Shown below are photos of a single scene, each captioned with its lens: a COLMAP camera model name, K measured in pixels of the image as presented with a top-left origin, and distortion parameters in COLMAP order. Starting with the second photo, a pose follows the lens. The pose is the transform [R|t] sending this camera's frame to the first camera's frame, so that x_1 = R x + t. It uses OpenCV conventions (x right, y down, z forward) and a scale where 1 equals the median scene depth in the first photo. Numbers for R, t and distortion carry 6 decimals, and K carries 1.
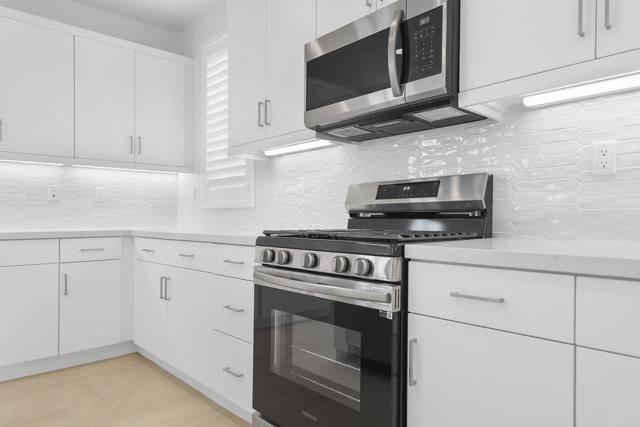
lens RADIAL K [[422.6, 0, 320.0], [0, 422.6, 213.5], [0, 0, 1]] dist [0.028232, -0.000070]
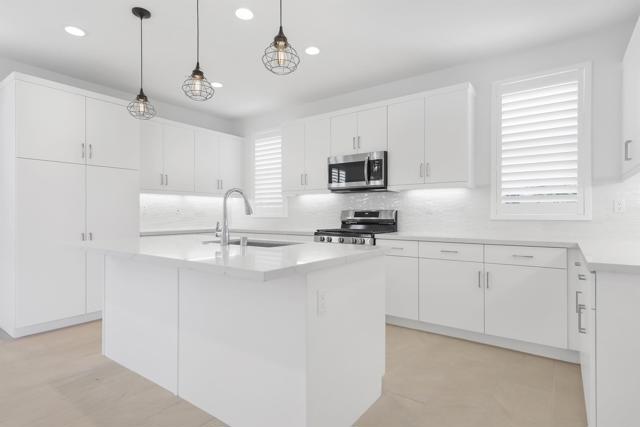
lens RADIAL K [[330.6, 0, 320.0], [0, 330.6, 213.5], [0, 0, 1]] dist [0.023239, -0.000133]
pose [[0.979497, -0.001053, 0.201456, -0.493864], [-0.000665, 0.999964, 0.008461, -0.074353], [-0.201457, -0.008422, 0.979461, -0.977951]]
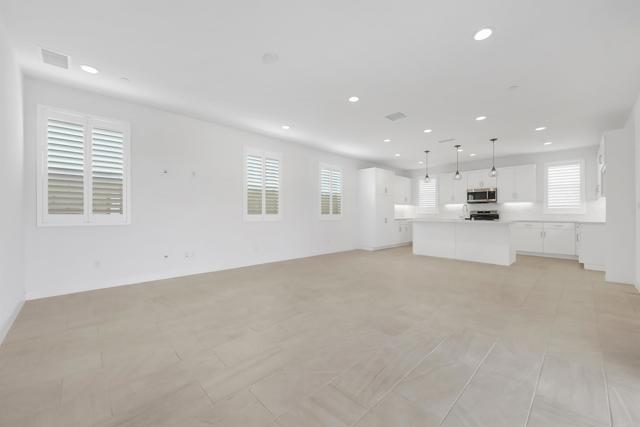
lens RADIAL K [[248.7, 0, 320.0], [0, 248.7, 213.5], [0, 0, 1]] dist [-0.000188, -0.000024]
pose [[0.999765, 0.001585, 0.021598, -2.400627], [-0.001721, 0.999979, 0.006299, -0.053637], [-0.021587, -0.006335, 0.999747, -2.802482]]
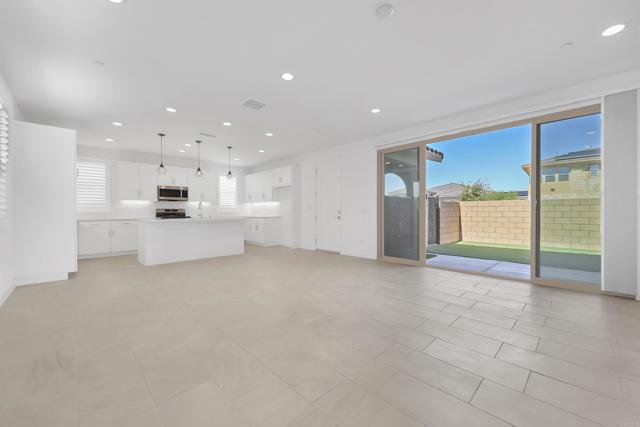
lens RADIAL K [[260.0, 0, 320.0], [0, 260.0, 213.5], [0, 0, 1]] dist [0.000930, 0.000061]
pose [[-0.022816, -0.000676, 0.999739, -3.741981], [-0.007110, 0.999975, 0.000514, -0.024513], [-0.999714, -0.007096, -0.022820, -1.174894]]
